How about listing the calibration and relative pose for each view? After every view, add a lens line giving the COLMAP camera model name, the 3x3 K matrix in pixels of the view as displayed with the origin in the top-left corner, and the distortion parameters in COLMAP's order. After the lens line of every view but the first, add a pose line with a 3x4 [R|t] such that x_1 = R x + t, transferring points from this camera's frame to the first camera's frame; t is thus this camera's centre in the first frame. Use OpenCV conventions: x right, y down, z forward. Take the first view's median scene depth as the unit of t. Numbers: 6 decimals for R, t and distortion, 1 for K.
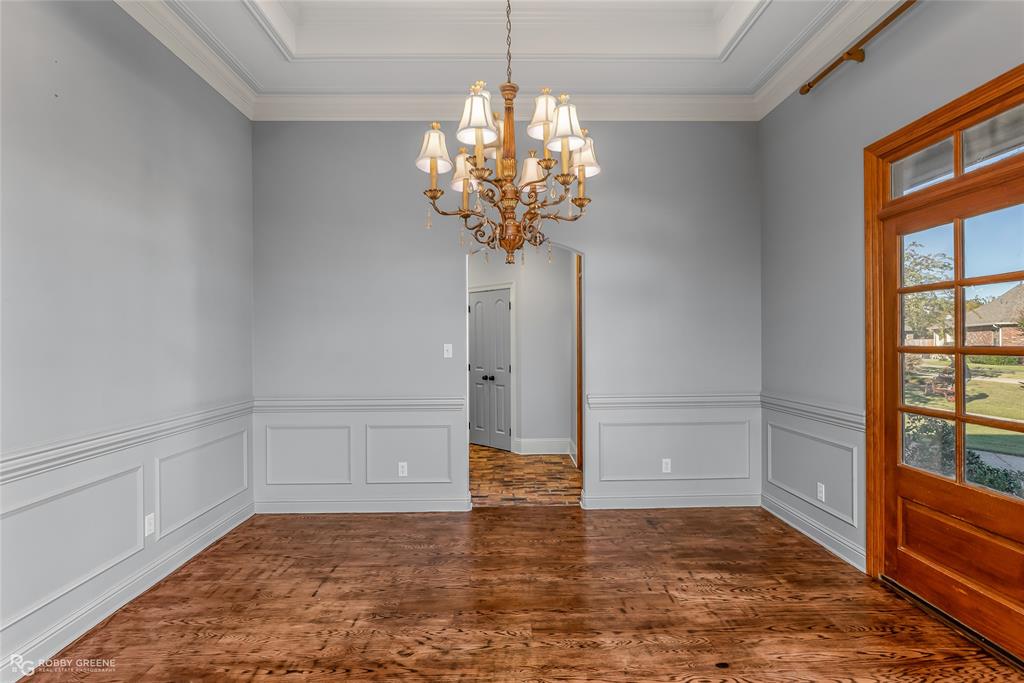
lens RADIAL K [[486.9, 0, 517.2], [0, 486.9, 345.5], [0, 0, 1]] dist [-0.008585, 0.002200]
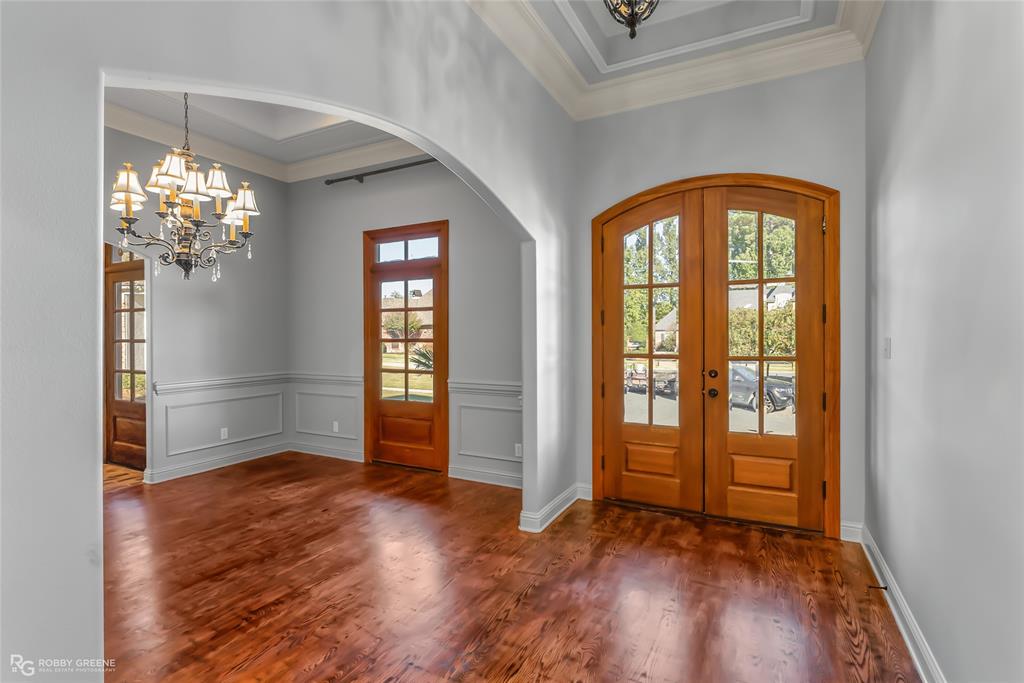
lens RADIAL K [[486.9, 0, 514.8], [0, 486.9, 339.7], [0, 0, 1]] dist [-0.008585, 0.002200]
pose [[0.472331, 0.002335, 0.881418, -0.681850], [0.002456, 0.999989, -0.003965, 0.014292], [-0.881418, 0.004038, 0.472320, -0.404570]]
